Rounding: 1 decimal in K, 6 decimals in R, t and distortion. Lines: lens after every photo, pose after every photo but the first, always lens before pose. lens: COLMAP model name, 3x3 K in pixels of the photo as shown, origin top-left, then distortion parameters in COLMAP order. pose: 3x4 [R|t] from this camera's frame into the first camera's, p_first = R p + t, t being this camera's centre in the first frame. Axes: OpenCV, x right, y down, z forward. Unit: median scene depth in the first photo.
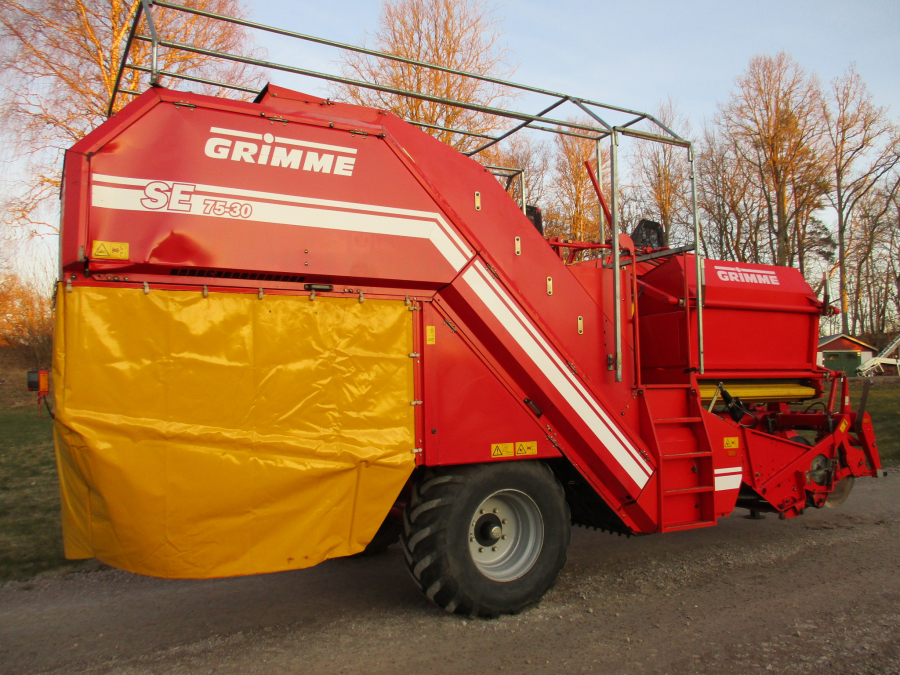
lens RADIAL K [[742.9, 0, 450.2], [0, 742.9, 338.0], [0, 0, 1]] dist [-0.028670, 0.008566]
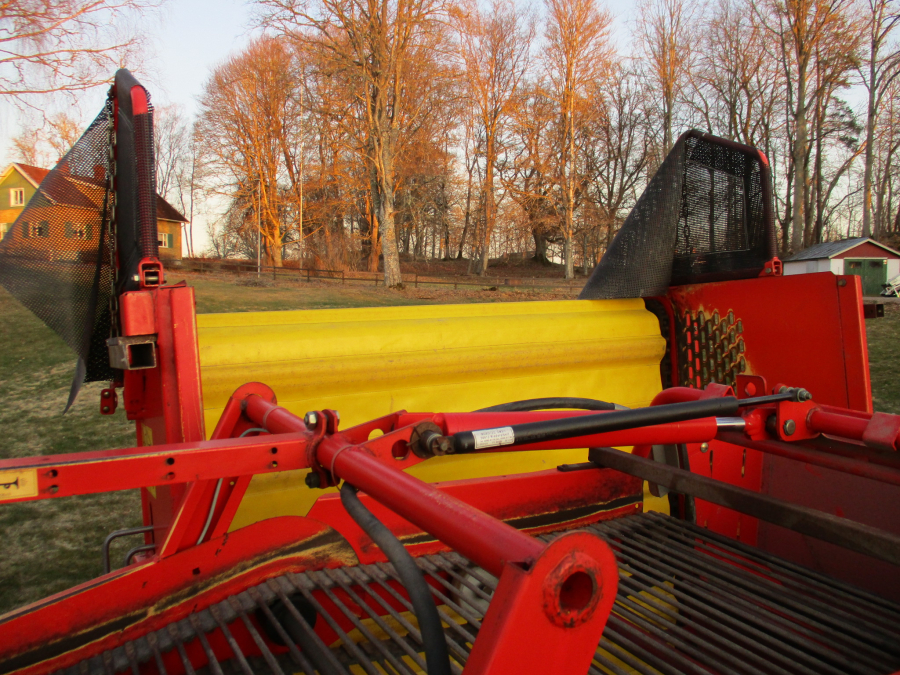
lens RADIAL K [[742.9, 0, 446.8], [0, 742.9, 335.9], [0, 0, 1]] dist [-0.028670, 0.008566]
pose [[0.999948, 0.005709, 0.008504, 0.023642], [-0.006977, 0.987500, 0.157462, -0.018233], [-0.007499, -0.157513, 0.987488, 0.097897]]
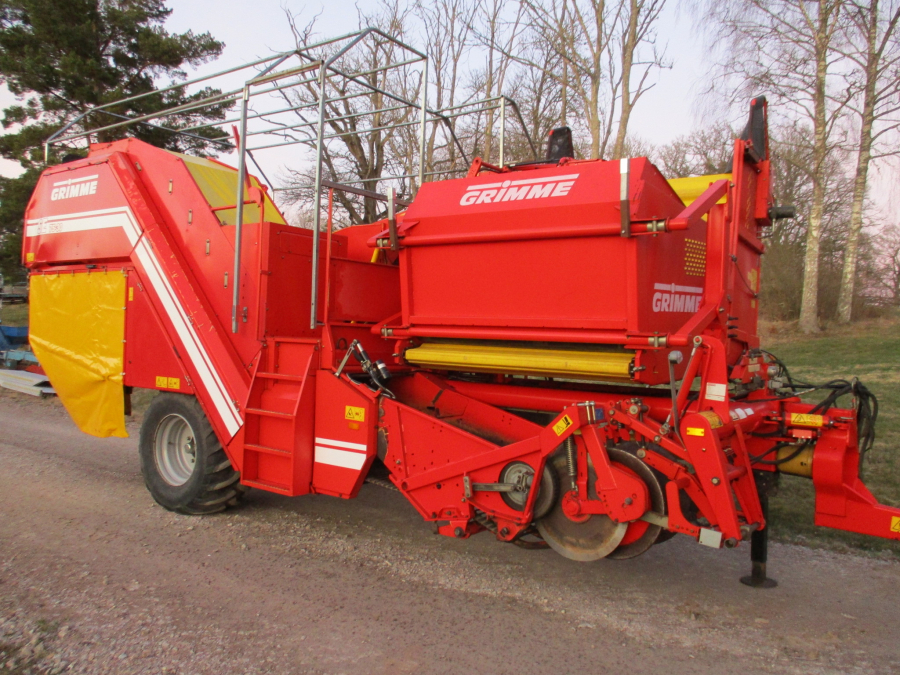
lens RADIAL K [[742.9, 0, 451.9], [0, 742.9, 336.7], [0, 0, 1]] dist [-0.028670, 0.008566]
pose [[0.409136, 0.033202, -0.911869, 0.792428], [0.024402, 0.998582, 0.047308, 0.013558], [0.912147, -0.041607, 0.407746, 0.516362]]
